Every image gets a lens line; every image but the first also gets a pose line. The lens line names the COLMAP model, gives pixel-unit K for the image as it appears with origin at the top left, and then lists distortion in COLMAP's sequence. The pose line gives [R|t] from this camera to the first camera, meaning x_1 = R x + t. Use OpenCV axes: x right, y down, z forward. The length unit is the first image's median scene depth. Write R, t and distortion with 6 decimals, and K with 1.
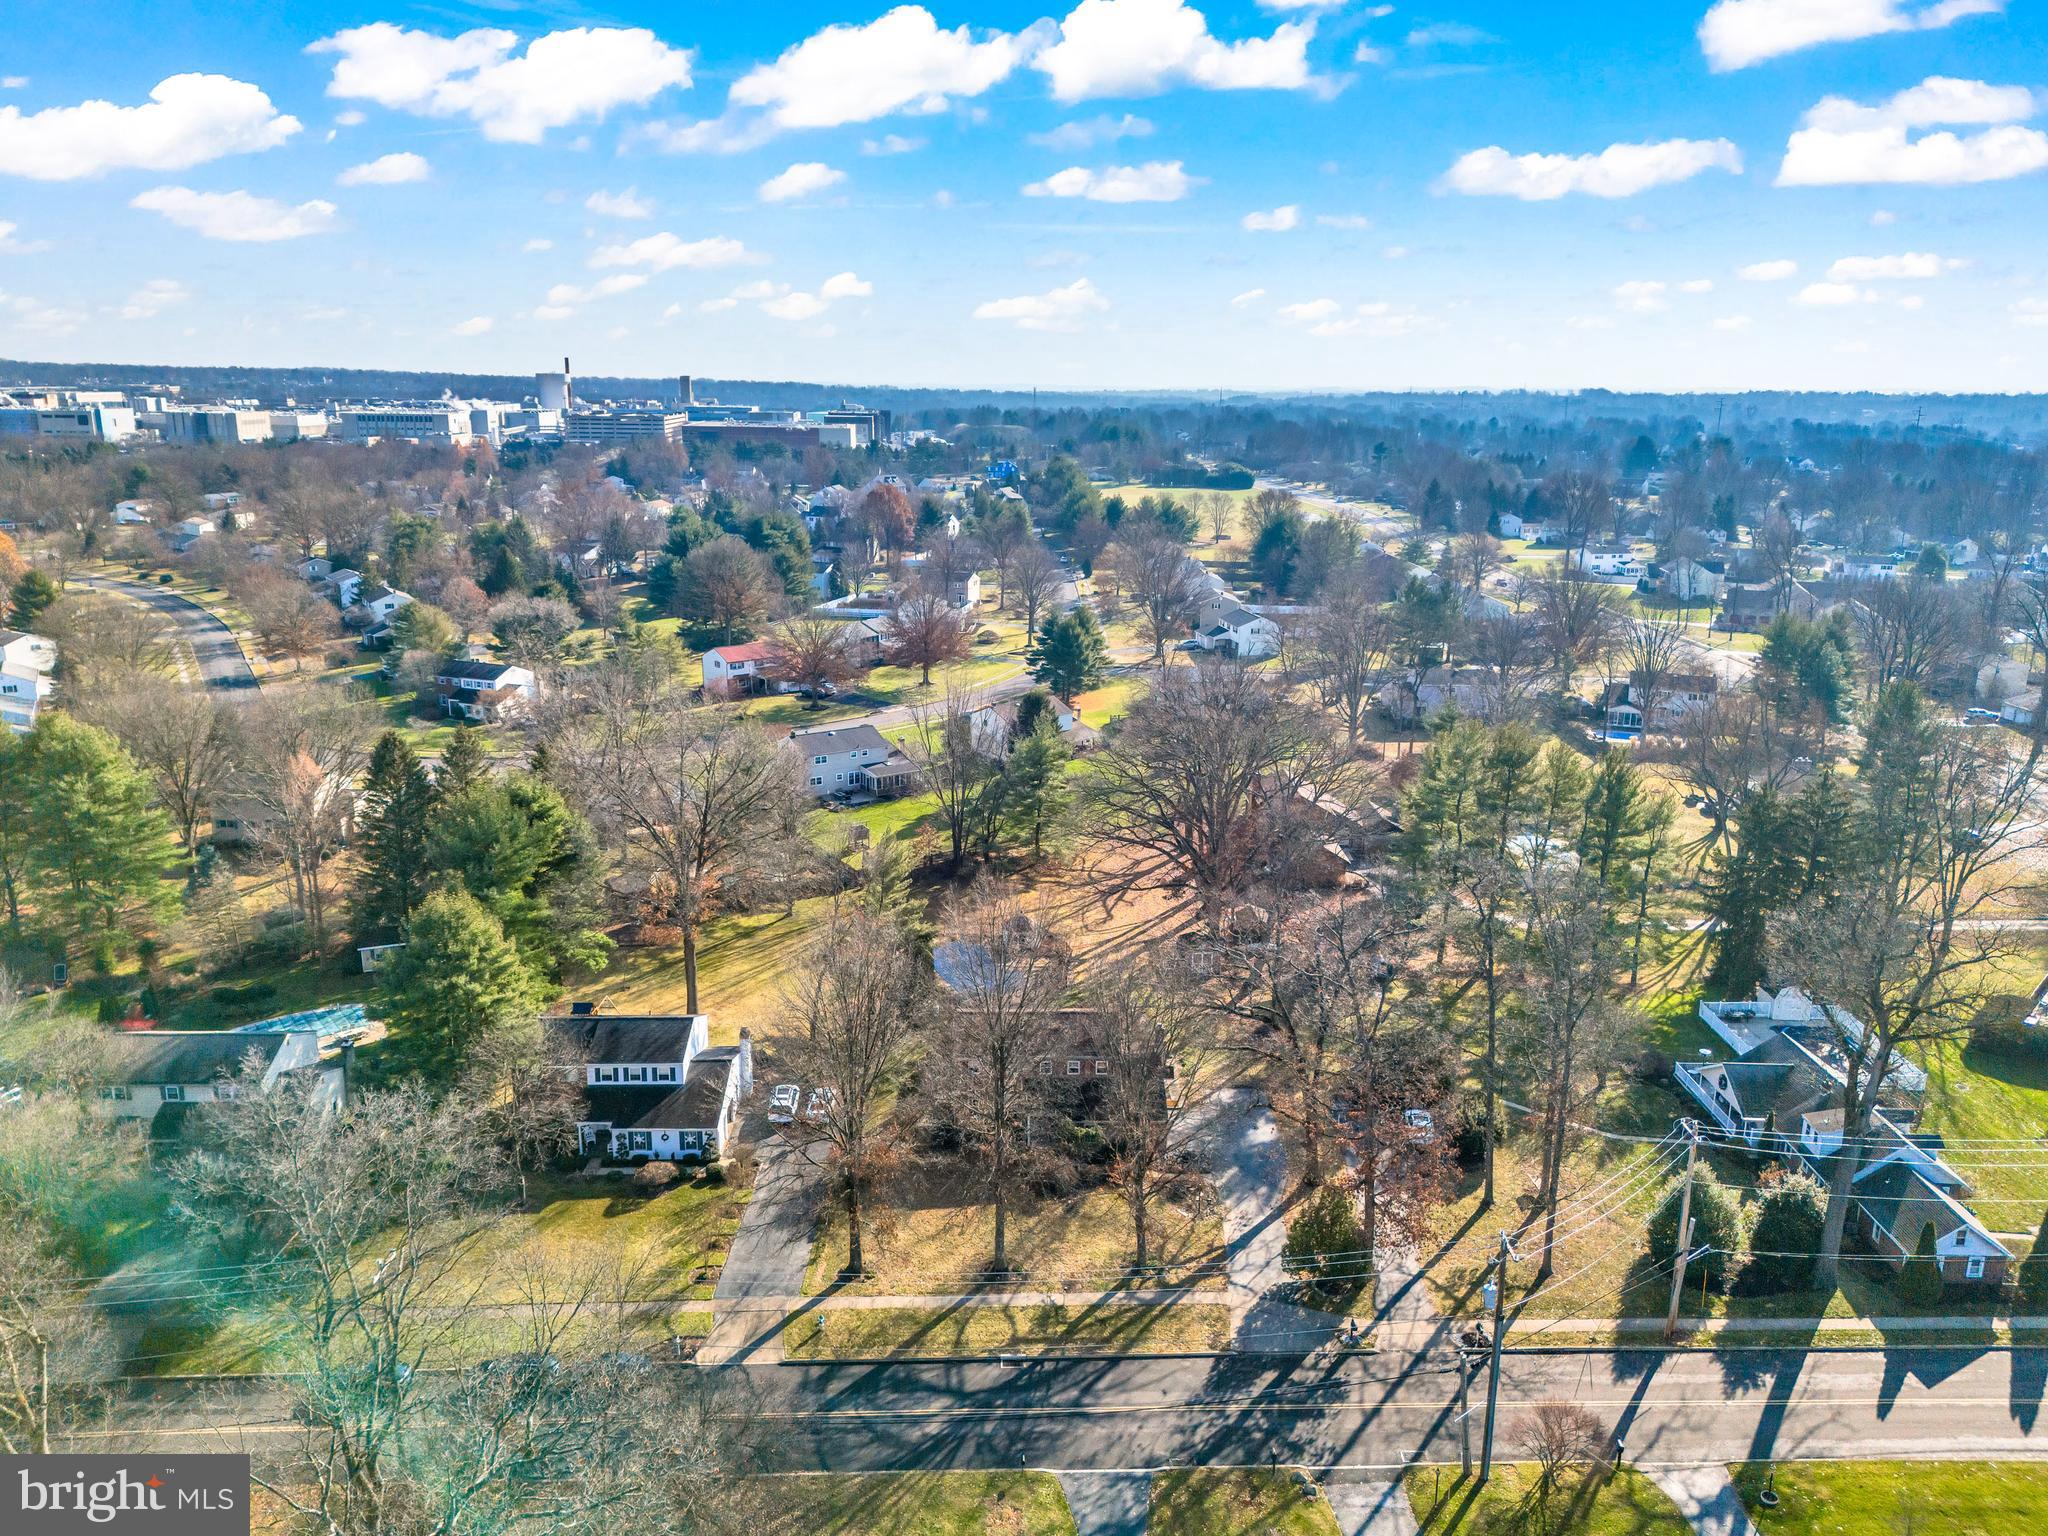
lens RADIAL K [[1403.4, 0, 1023.4], [0, 1403.4, 893.1], [0, 0, 1]] dist [0.037567, -0.031255]
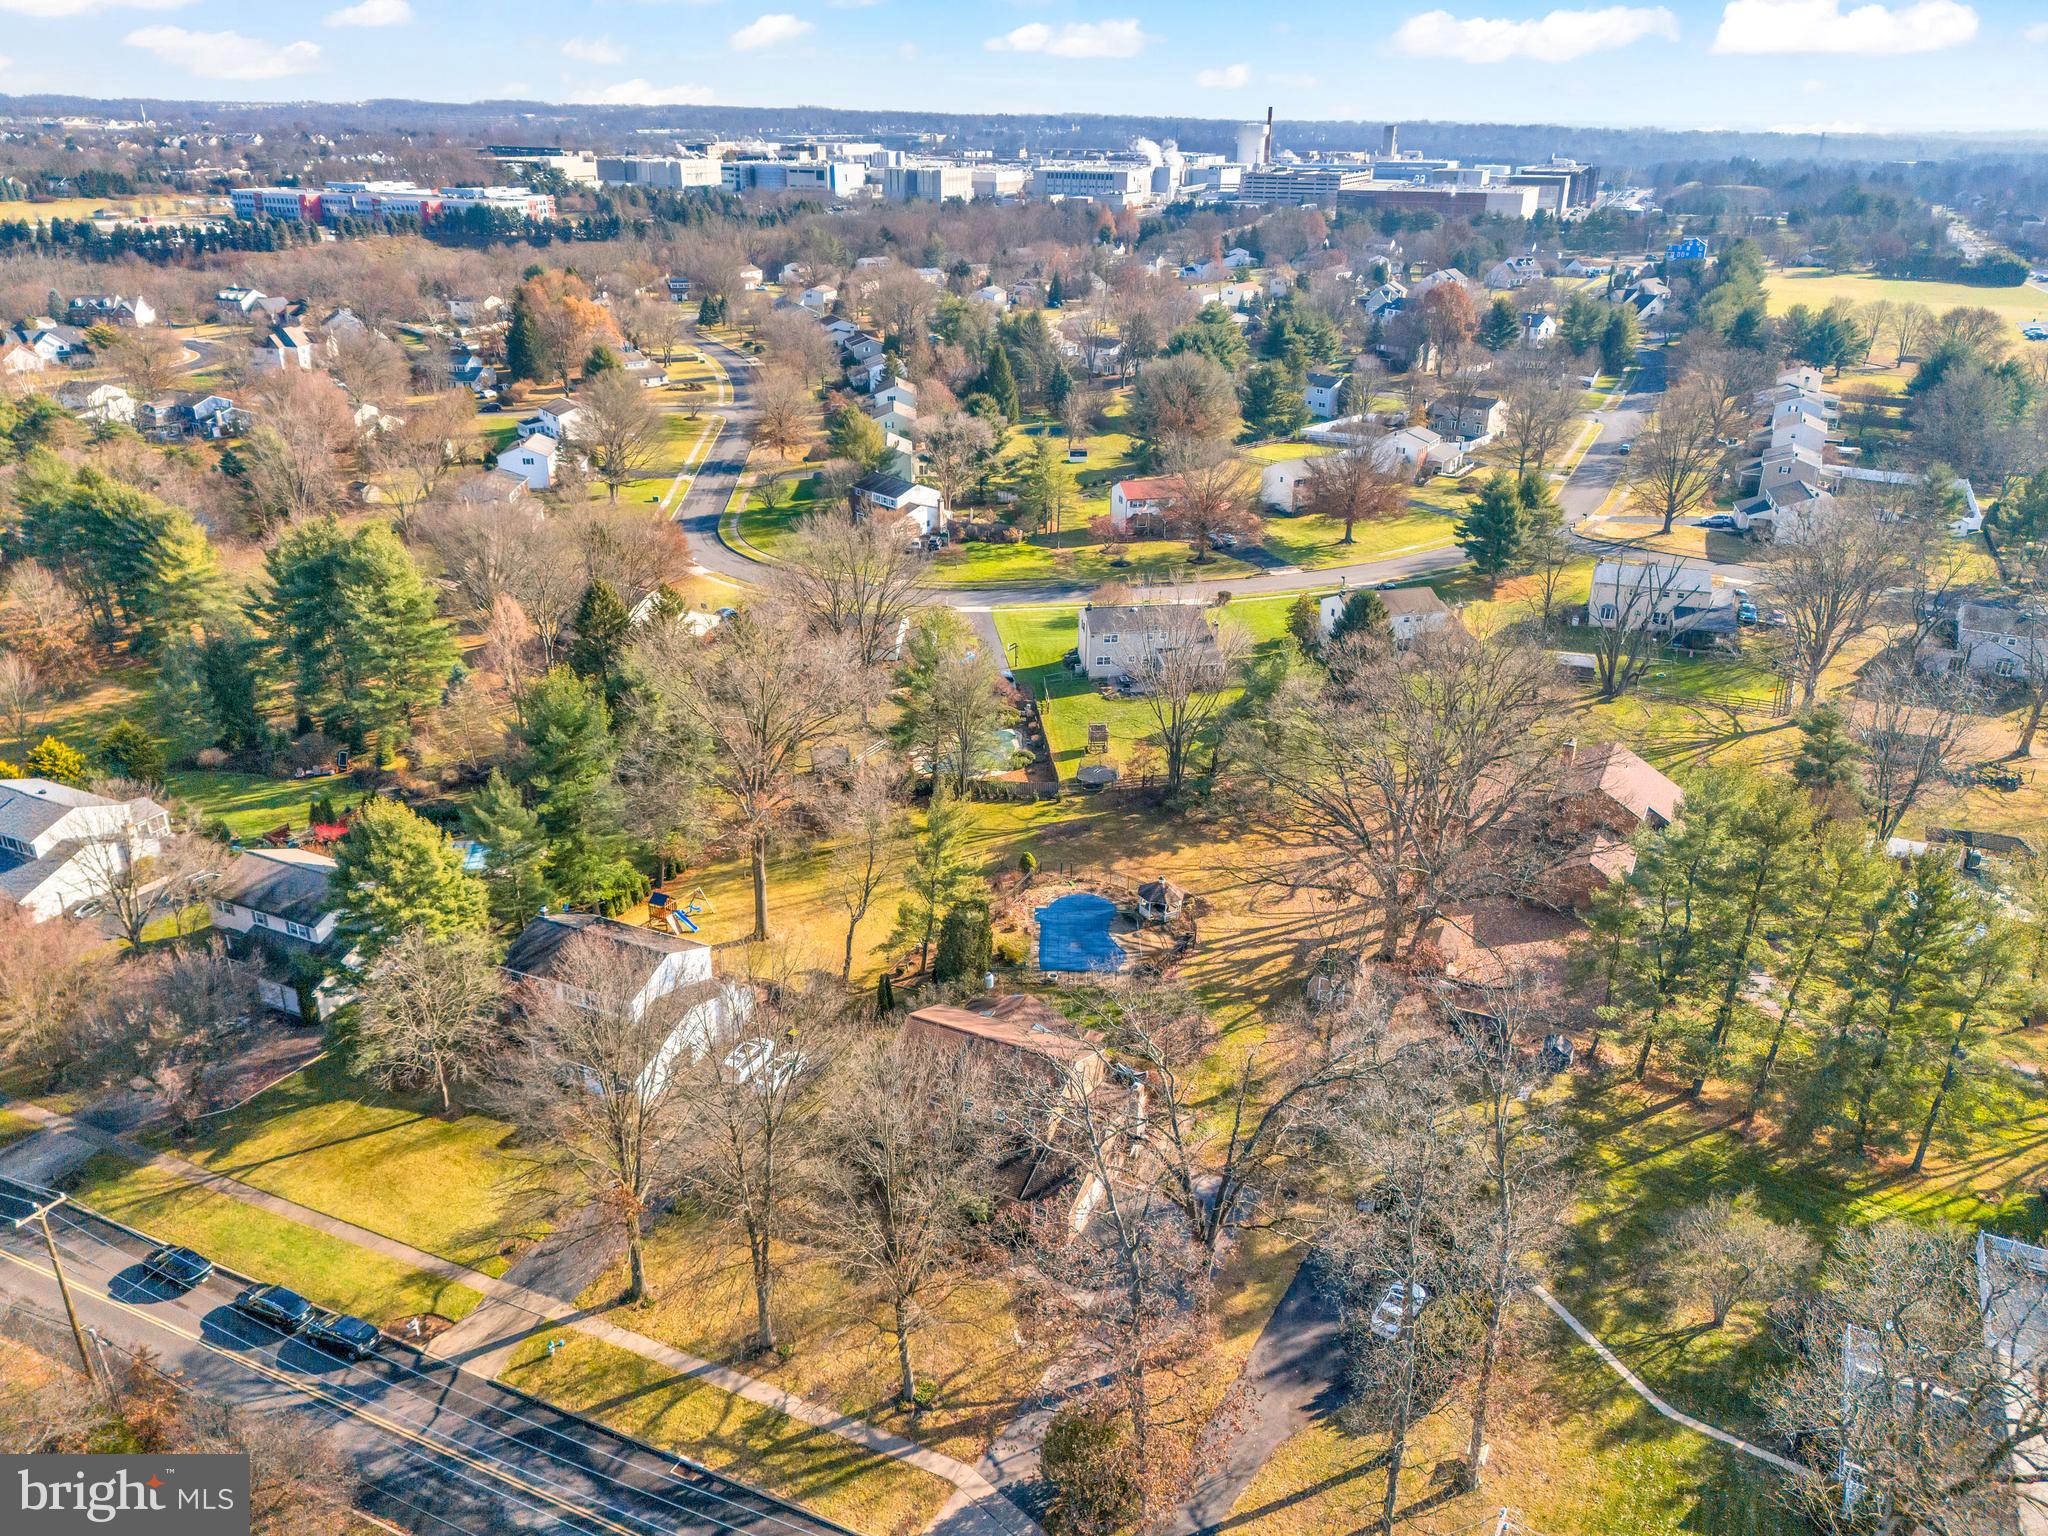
lens RADIAL K [[1403.4, 0, 1023.4], [0, 1403.4, 893.1], [0, 0, 1]] dist [0.037567, -0.031255]
pose [[0.901708, 0.205597, -0.380333, 0.255776], [-0.148219, 0.973387, 0.174782, -0.116951], [0.406146, -0.101230, 0.908184, 0.182685]]
